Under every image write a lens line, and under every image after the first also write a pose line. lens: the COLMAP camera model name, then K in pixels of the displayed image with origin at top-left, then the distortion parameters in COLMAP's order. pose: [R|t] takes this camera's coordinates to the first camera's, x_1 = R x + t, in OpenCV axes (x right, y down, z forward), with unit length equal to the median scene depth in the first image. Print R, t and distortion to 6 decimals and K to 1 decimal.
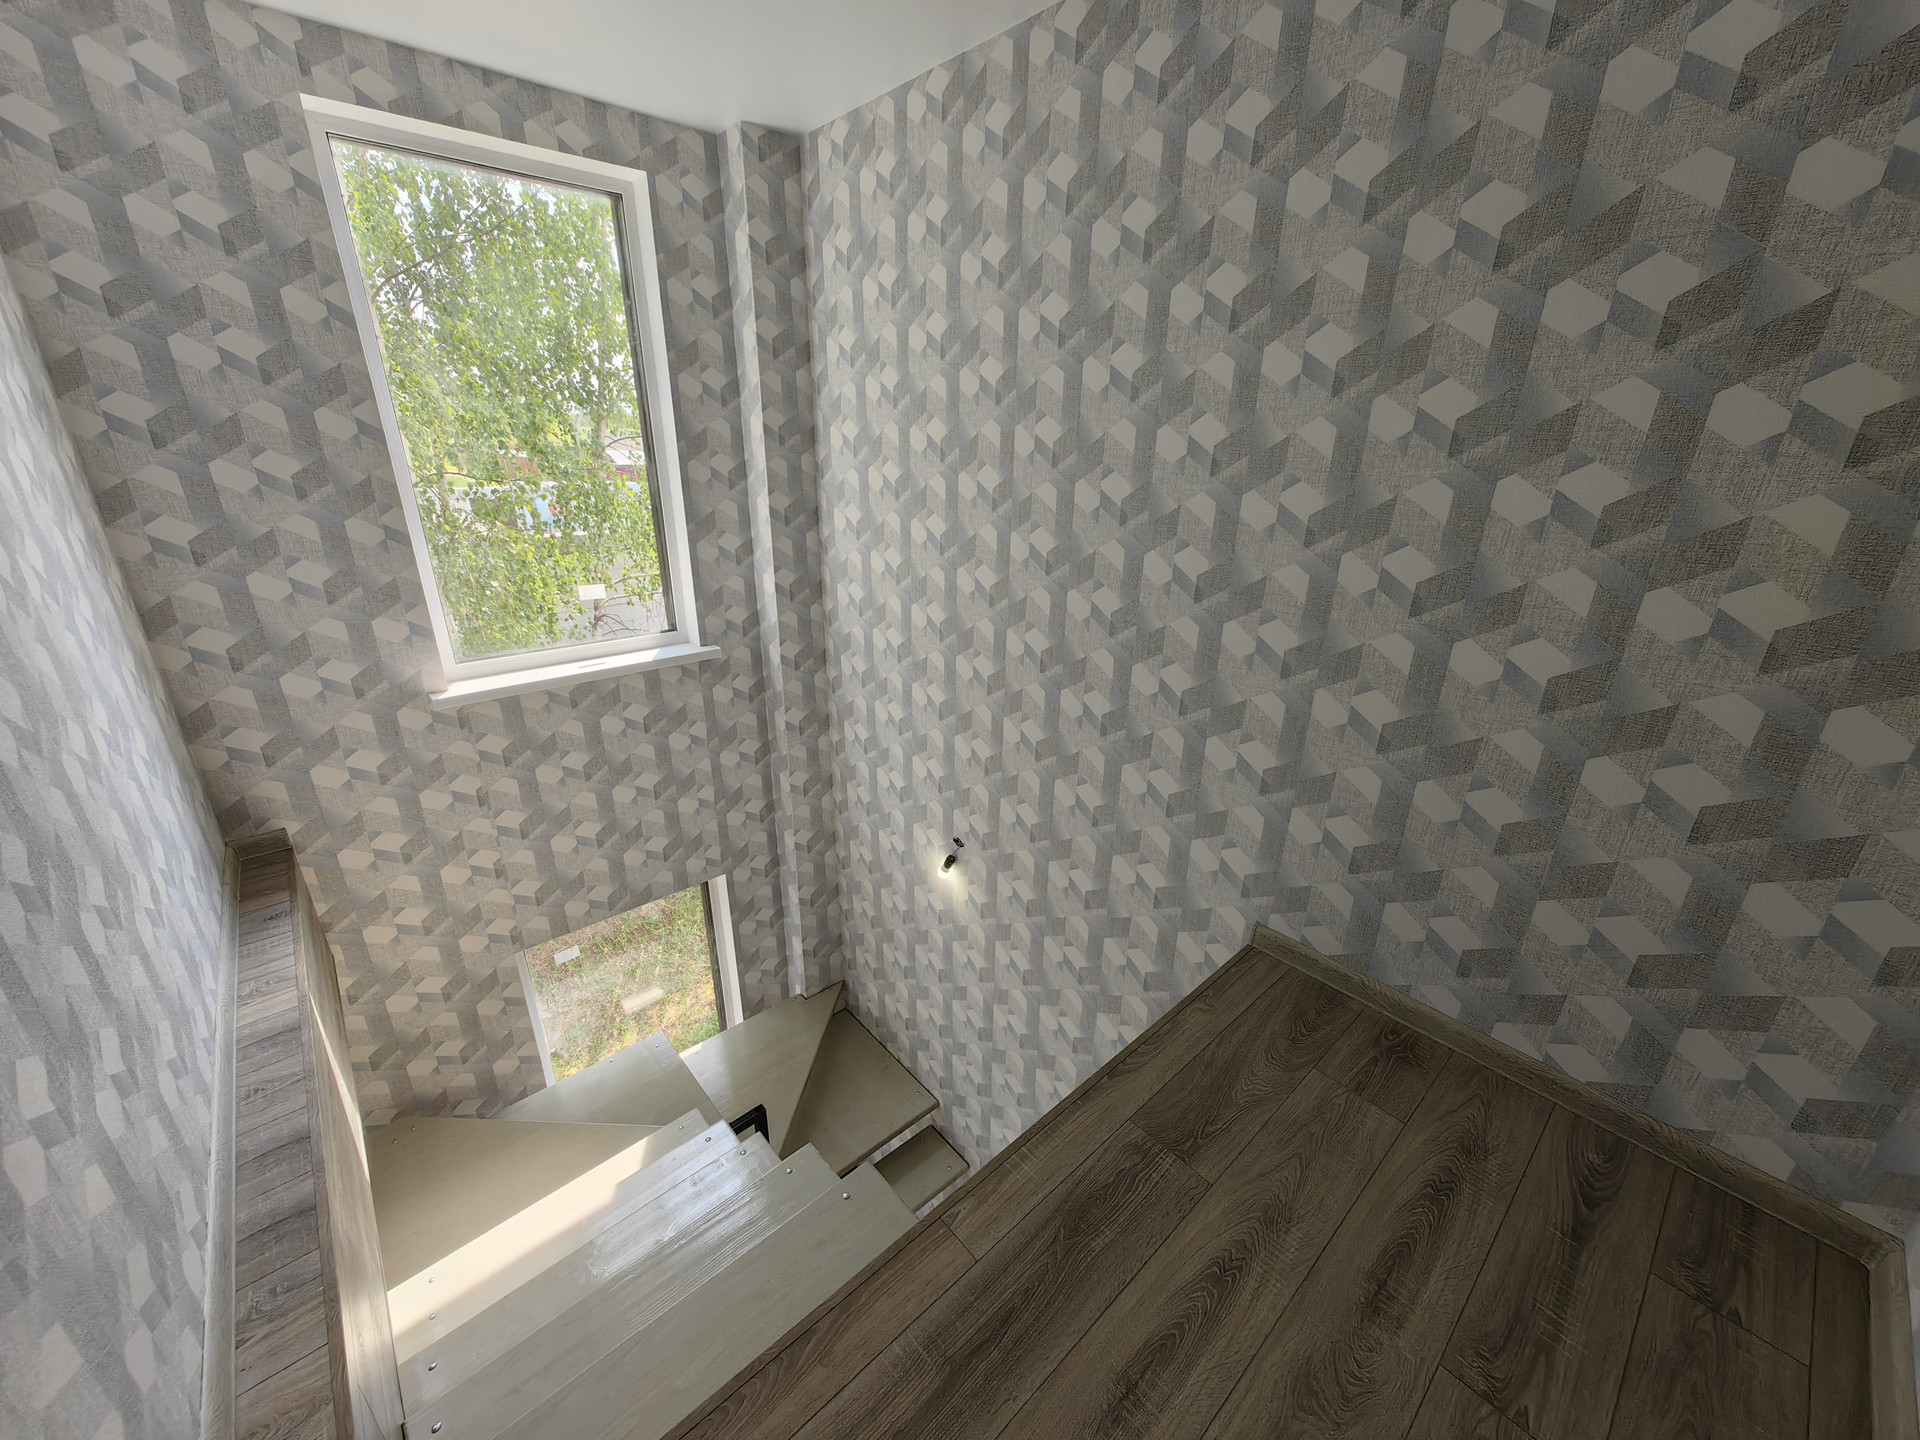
lens RADIAL K [[741.5, 0, 958.3], [0, 741.5, 719.3], [0, 0, 1]] dist [0.009198, -0.003283]
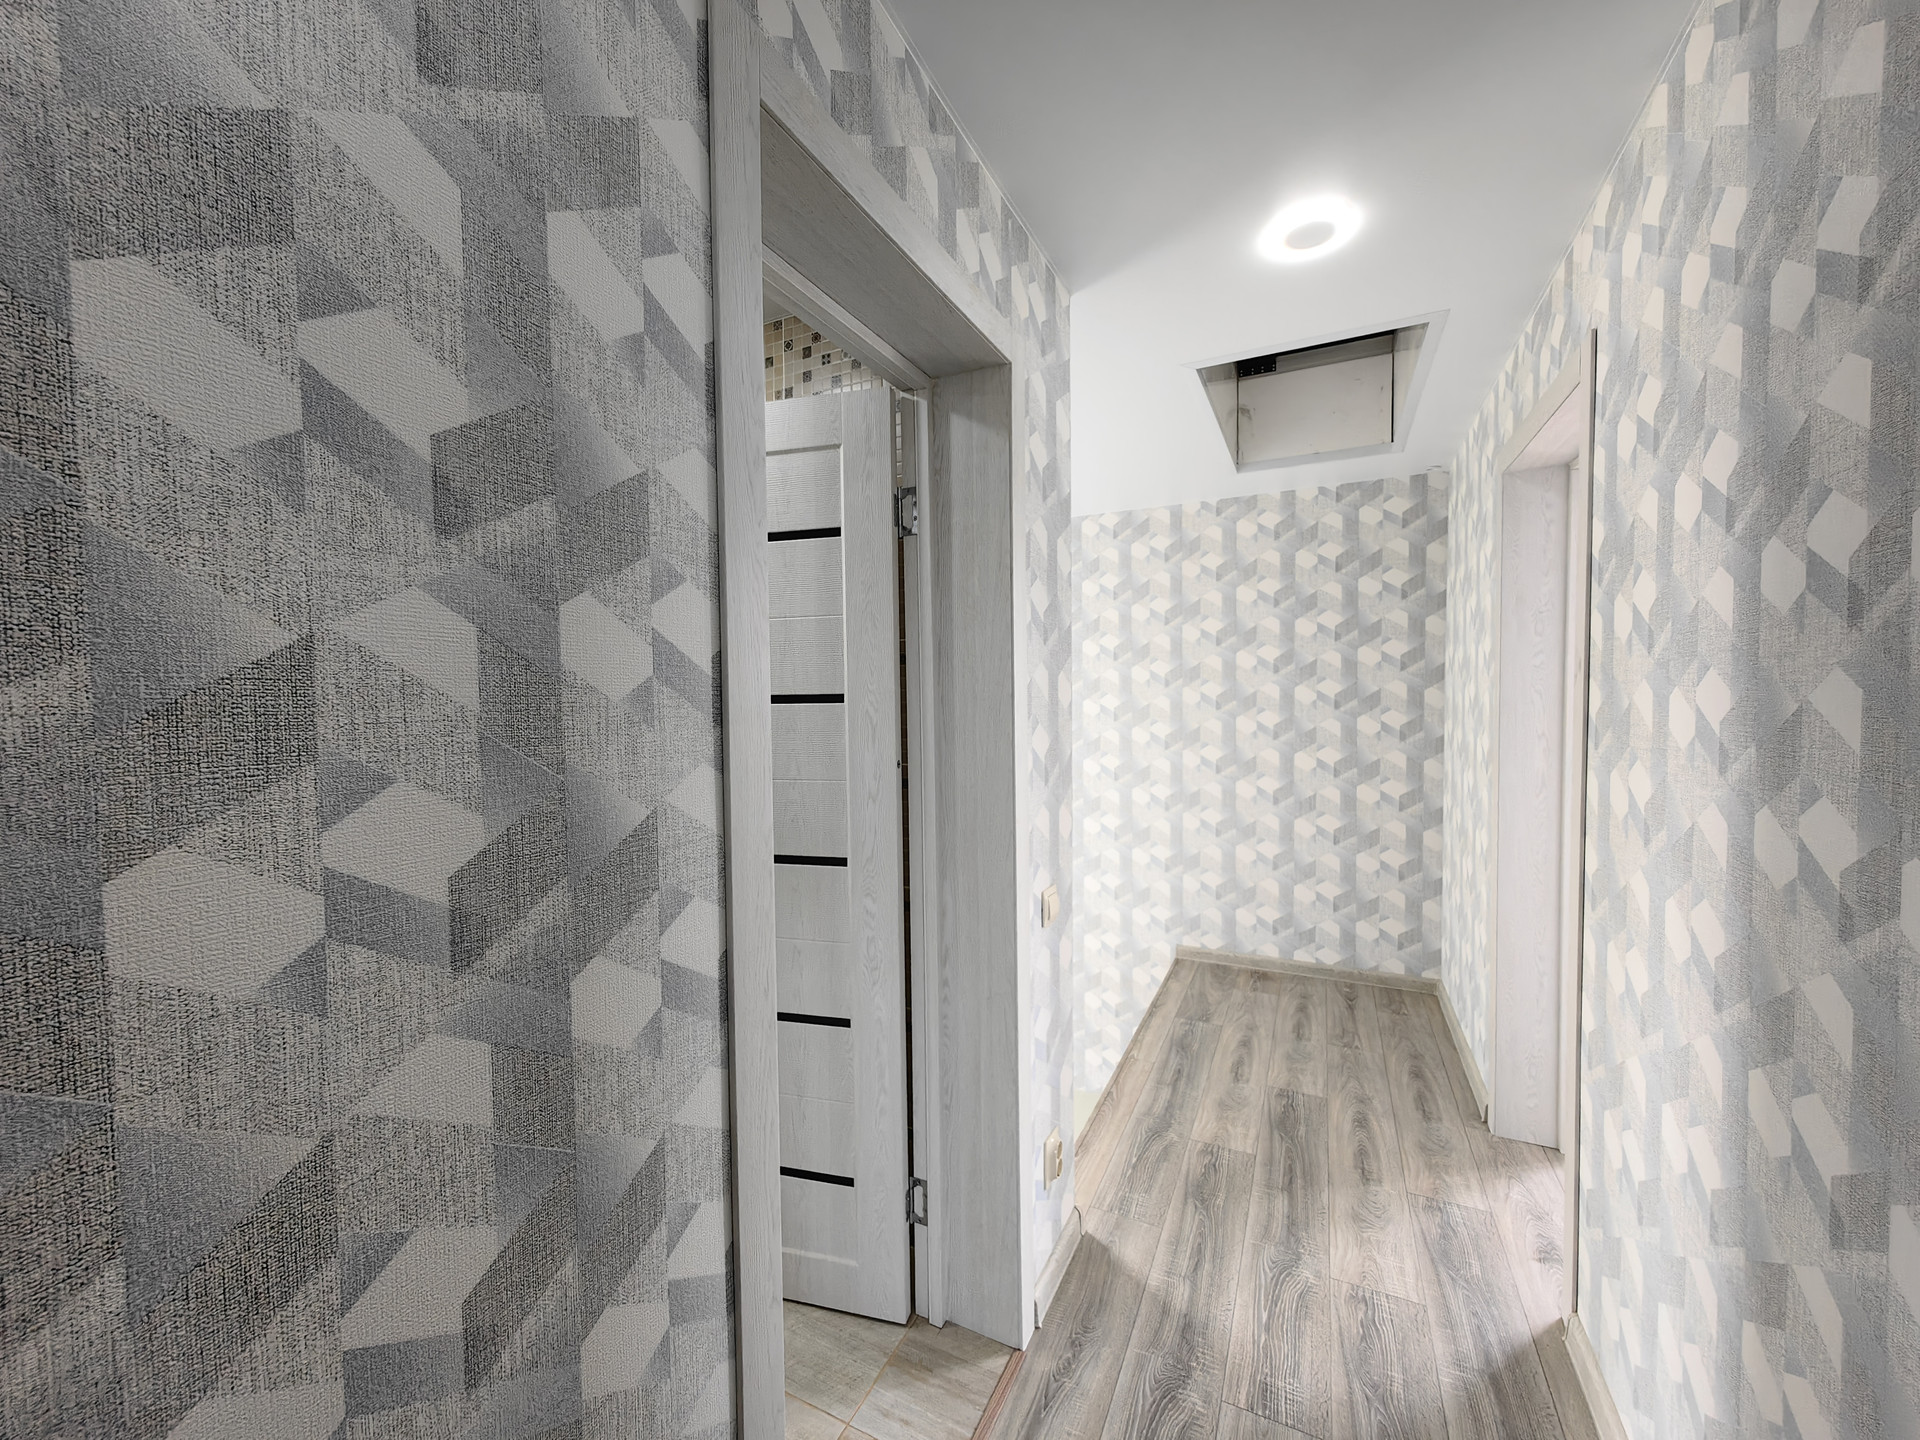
lens RADIAL K [[741.5, 0, 956.6], [0, 741.5, 722.4], [0, 0, 1]] dist [0.009198, -0.003283]
pose [[0.925787, -0.034582, 0.376460, -0.996556], [0.156987, 0.941056, -0.299615, 0.273524], [-0.343908, 0.336479, 0.876647, -0.800911]]
